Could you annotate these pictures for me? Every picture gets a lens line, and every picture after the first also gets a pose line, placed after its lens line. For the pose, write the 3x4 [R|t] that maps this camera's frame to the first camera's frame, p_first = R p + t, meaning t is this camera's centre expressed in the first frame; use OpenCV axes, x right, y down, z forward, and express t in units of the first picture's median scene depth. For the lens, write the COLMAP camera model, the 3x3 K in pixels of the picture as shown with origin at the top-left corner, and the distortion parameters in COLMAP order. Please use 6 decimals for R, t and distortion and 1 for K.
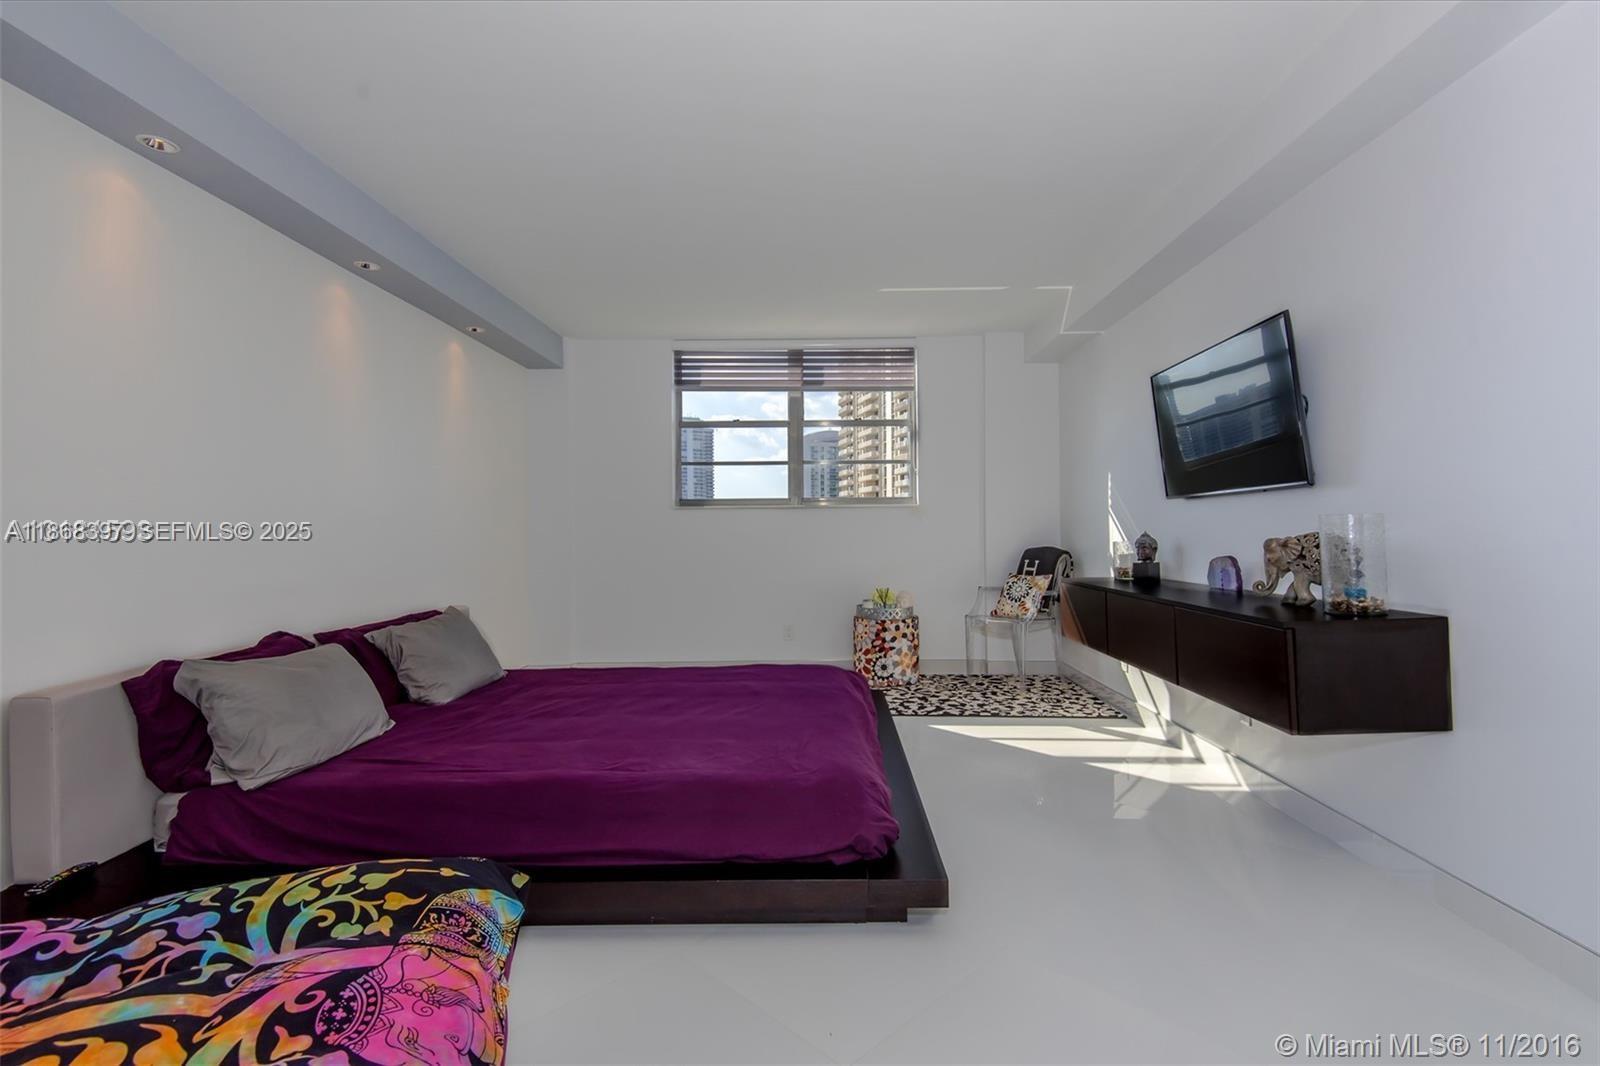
lens RADIAL K [[745.2, 0, 803.0], [0, 745.2, 530.2], [0, 0, 1]] dist [0.030413, -0.002834]
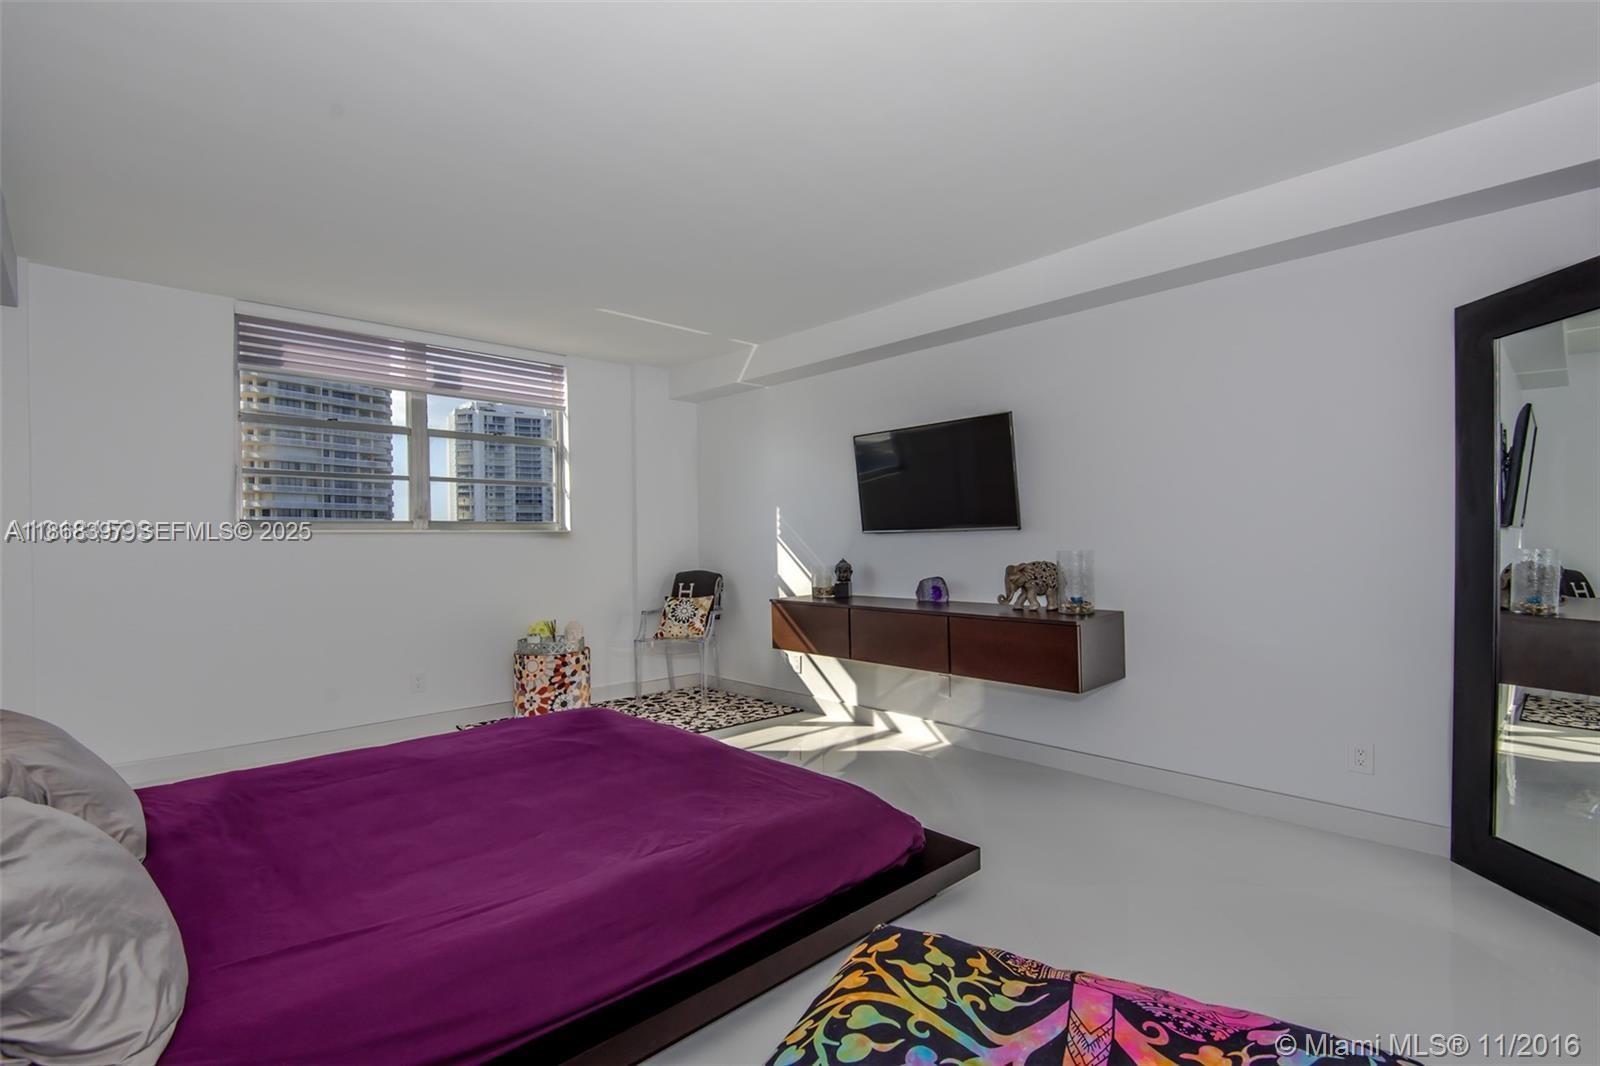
lens RADIAL K [[745.2, 0, 815.5], [0, 745.2, 541.6], [0, 0, 1]] dist [0.030413, -0.002834]
pose [[0.712327, -0.002301, 0.701844, -0.327950], [0.006078, 0.999977, -0.002891, -0.016573], [-0.701821, 0.006325, 0.712325, 0.103638]]
